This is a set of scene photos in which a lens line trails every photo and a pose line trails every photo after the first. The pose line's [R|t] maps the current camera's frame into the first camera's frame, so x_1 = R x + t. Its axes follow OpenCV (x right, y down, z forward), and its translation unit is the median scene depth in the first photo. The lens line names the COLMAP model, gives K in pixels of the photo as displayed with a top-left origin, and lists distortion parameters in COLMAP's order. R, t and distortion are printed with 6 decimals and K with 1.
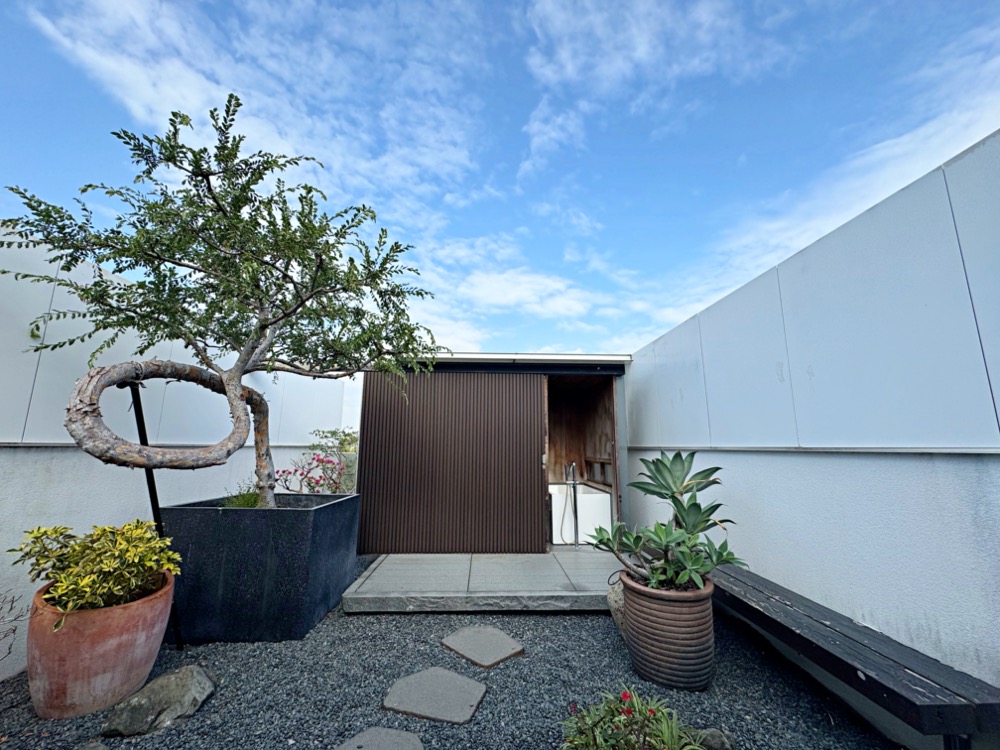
lens RADIAL K [[399.6, 0, 499.1], [0, 399.6, 375.5], [0, 0, 1]] dist [-0.001704, 0.000641]
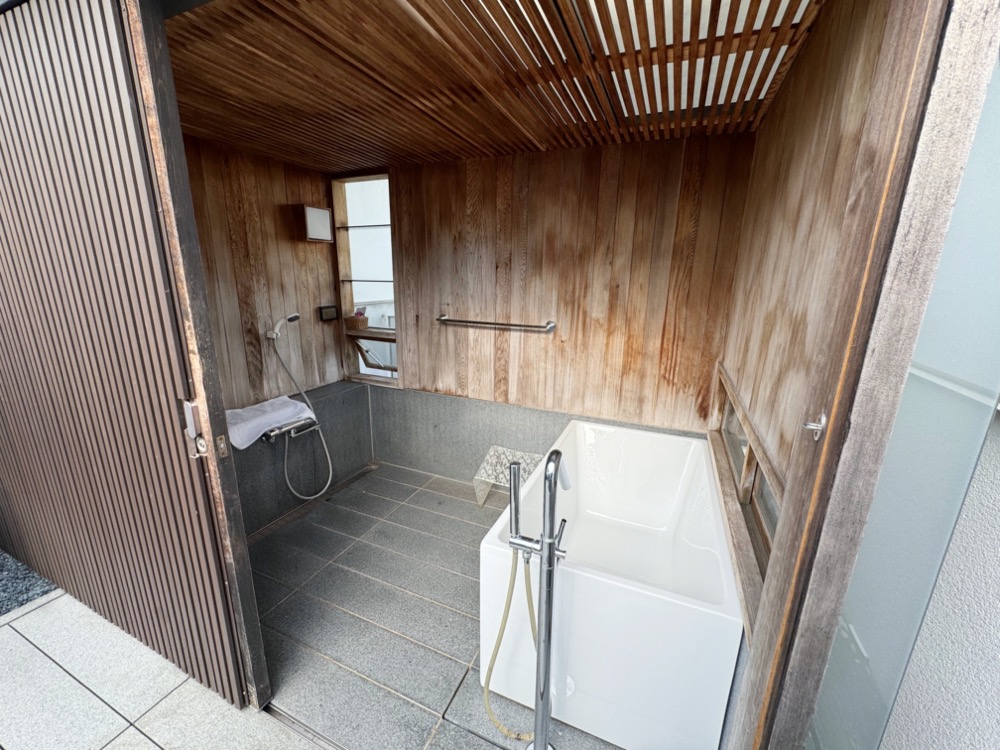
lens RADIAL K [[399.6, 0, 498.8], [0, 399.6, 376.3], [0, 0, 1]] dist [-0.001704, 0.000641]
pose [[0.899723, 0.120374, -0.419533, 0.267579], [0.060693, 0.917372, 0.393376, 0.111805], [0.432220, -0.379392, 0.818076, 0.936179]]
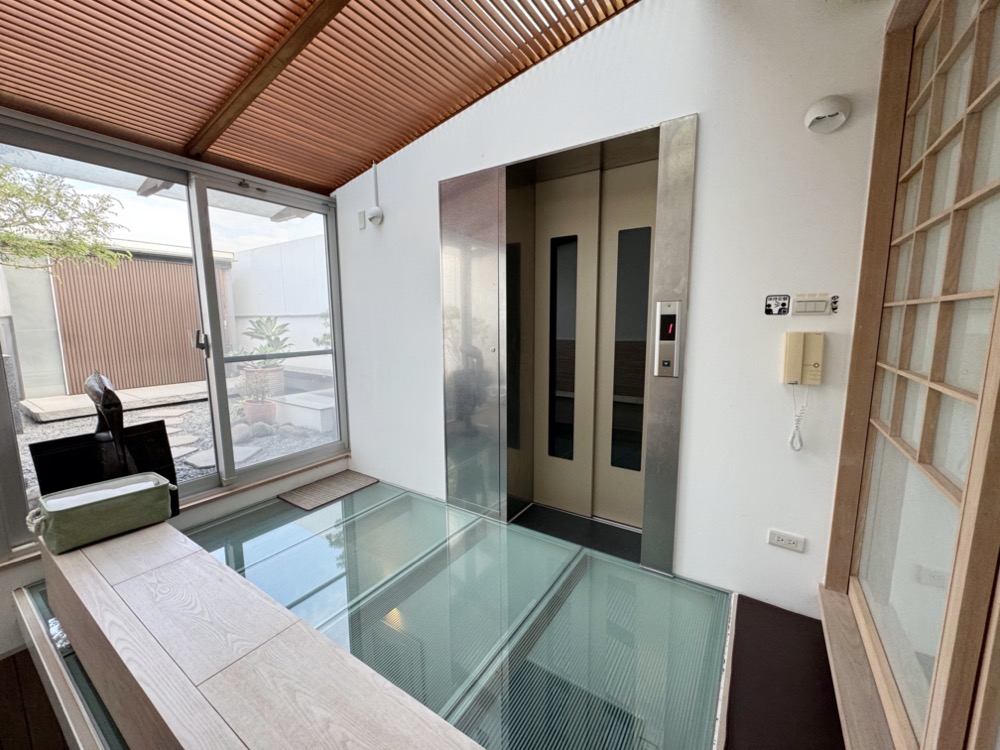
lens RADIAL K [[399.6, 0, 498.4], [0, 399.6, 373.2], [0, 0, 1]] dist [-0.001704, 0.000641]
pose [[0.581024, -0.116763, 0.805468, -0.506279], [-0.133579, 0.962555, 0.235892, -0.157020], [-0.802850, -0.244652, 0.543670, -1.035247]]
